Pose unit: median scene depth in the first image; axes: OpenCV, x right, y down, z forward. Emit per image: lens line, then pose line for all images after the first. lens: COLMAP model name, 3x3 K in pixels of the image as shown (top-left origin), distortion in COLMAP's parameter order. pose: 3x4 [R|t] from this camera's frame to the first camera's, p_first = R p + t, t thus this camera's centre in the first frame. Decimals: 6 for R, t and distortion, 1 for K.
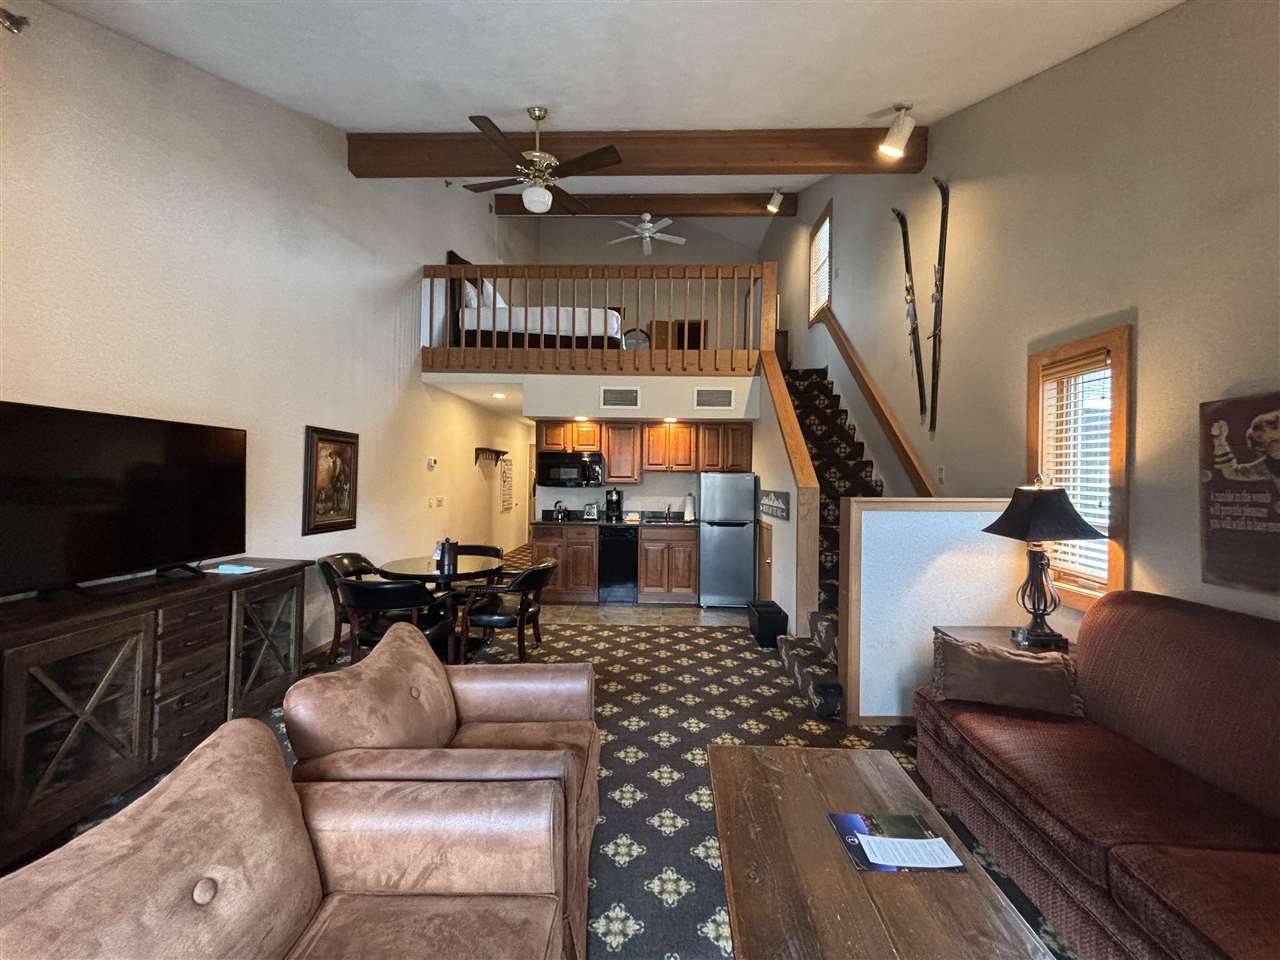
lens RADIAL K [[512.8, 0, 635.8], [0, 512.8, 483.1], [0, 0, 1]] dist [-0.000927, 0.000096]
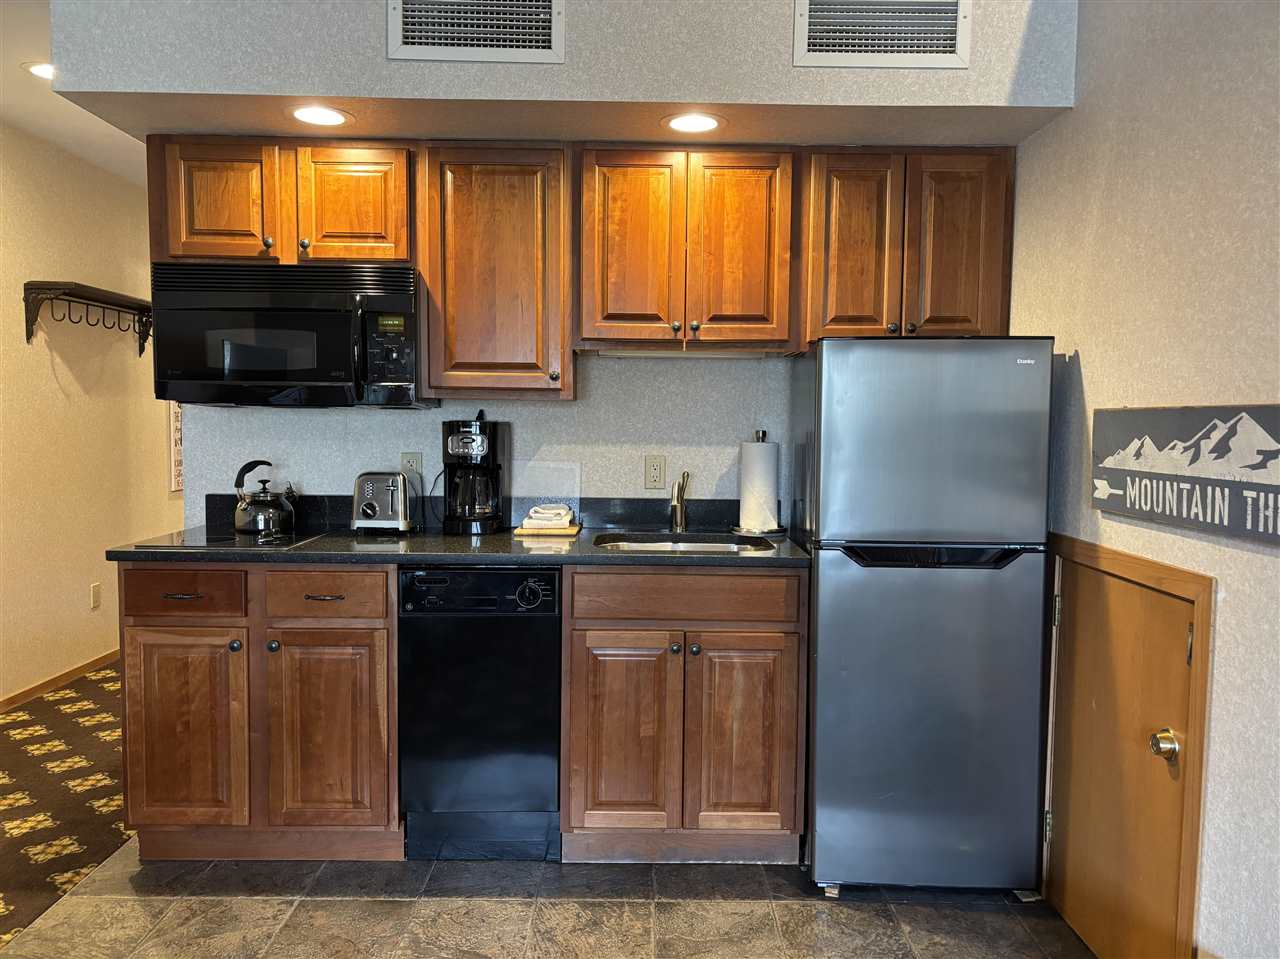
lens RADIAL K [[964.3, 0, 640.0], [0, 964.3, 479.5], [0, 0, 1]] dist [0.011250, -0.003062]
pose [[0.999357, -0.002374, 0.035771, 0.025064], [0.000543, 0.998693, 0.051103, 0.020089], [-0.035846, -0.051051, 0.998053, 0.522616]]
